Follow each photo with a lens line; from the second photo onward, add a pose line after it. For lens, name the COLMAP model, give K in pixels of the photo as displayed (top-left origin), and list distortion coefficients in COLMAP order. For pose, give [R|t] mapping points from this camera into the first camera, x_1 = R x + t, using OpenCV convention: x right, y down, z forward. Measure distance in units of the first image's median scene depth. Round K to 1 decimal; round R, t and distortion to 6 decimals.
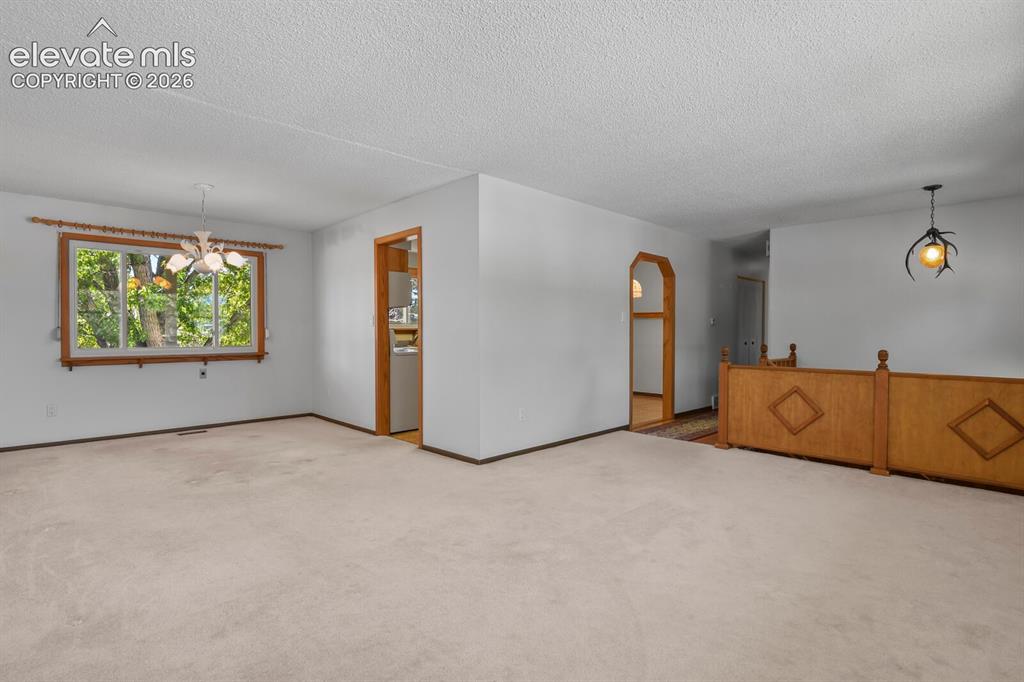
lens RADIAL K [[496.3, 0, 517.4], [0, 496.3, 337.8], [0, 0, 1]] dist [-0.007835, -0.007569]
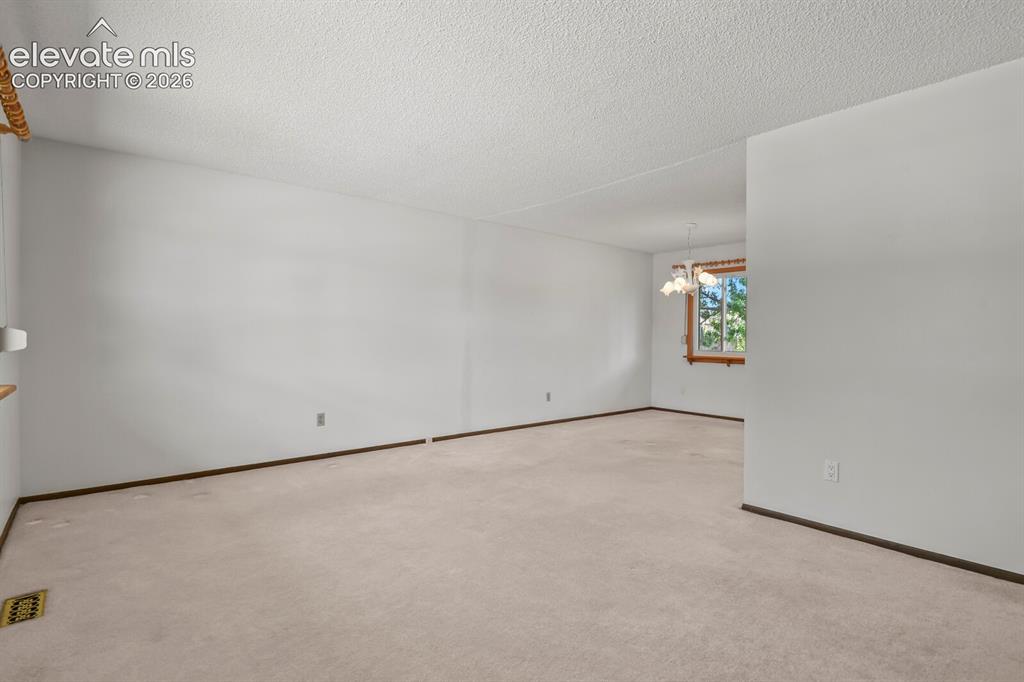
lens RADIAL K [[496.3, 0, 517.4], [0, 496.3, 337.8], [0, 0, 1]] dist [-0.007835, -0.007569]
pose [[-0.071588, 0.005064, -0.997421, 0.675865], [-0.026761, 0.999617, 0.006996, -0.010305], [0.997075, 0.027193, -0.071425, 0.646858]]
